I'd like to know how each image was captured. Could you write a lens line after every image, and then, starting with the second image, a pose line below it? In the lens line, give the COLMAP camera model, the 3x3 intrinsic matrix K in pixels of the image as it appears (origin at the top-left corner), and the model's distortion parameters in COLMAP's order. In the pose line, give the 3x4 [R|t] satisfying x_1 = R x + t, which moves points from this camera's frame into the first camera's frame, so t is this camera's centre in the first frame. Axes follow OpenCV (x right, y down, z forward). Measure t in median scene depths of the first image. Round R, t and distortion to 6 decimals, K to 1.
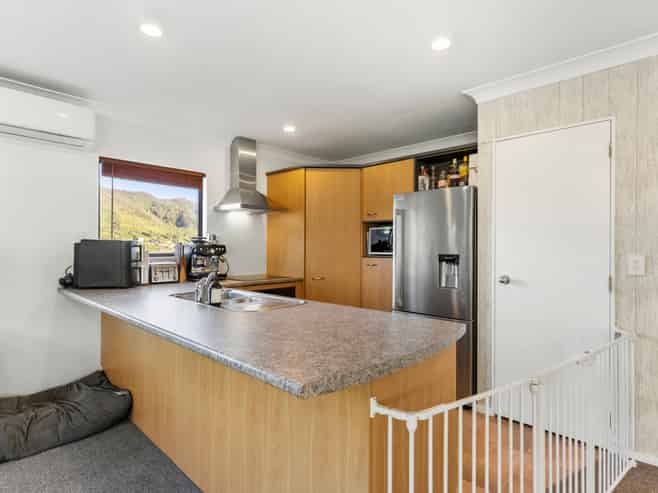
lens RADIAL K [[357.5, 0, 331.7], [0, 357.5, 244.8], [0, 0, 1]] dist [0.001612, 0.001110]
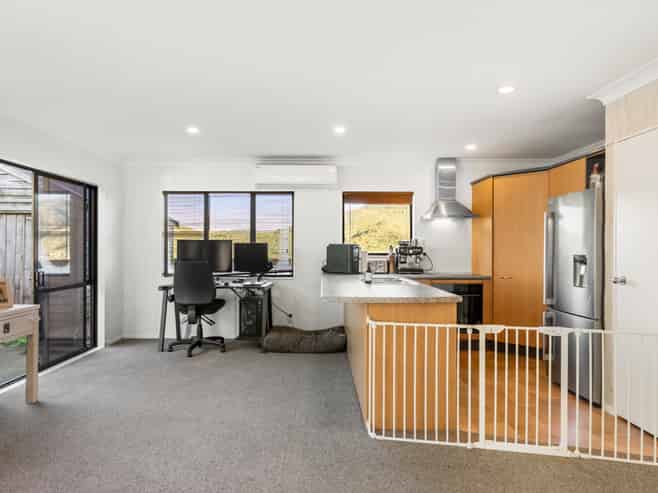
lens RADIAL K [[424.2, 0, 319.1], [0, 424.2, 248.5], [0, 0, 1]] dist [0.002419, 0.000078]
pose [[0.684358, -0.002793, -0.729141, 0.582170], [0.006645, 0.999975, 0.002406, -0.000060], [0.729116, -0.006492, 0.684359, -0.325991]]
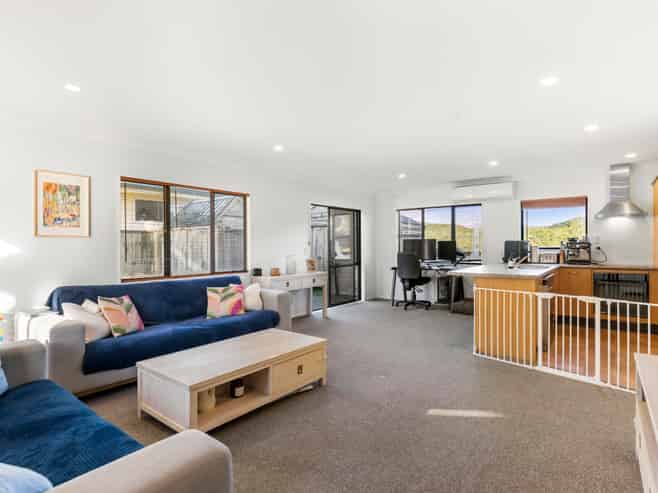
lens RADIAL K [[357.5, 0, 328.6], [0, 357.5, 247.1], [0, 0, 1]] dist [0.001612, 0.001110]
pose [[0.091590, 0.001896, -0.995795, 1.185767], [0.014074, 0.999896, 0.003199, 0.000468], [0.995697, -0.014308, 0.091554, -0.276868]]
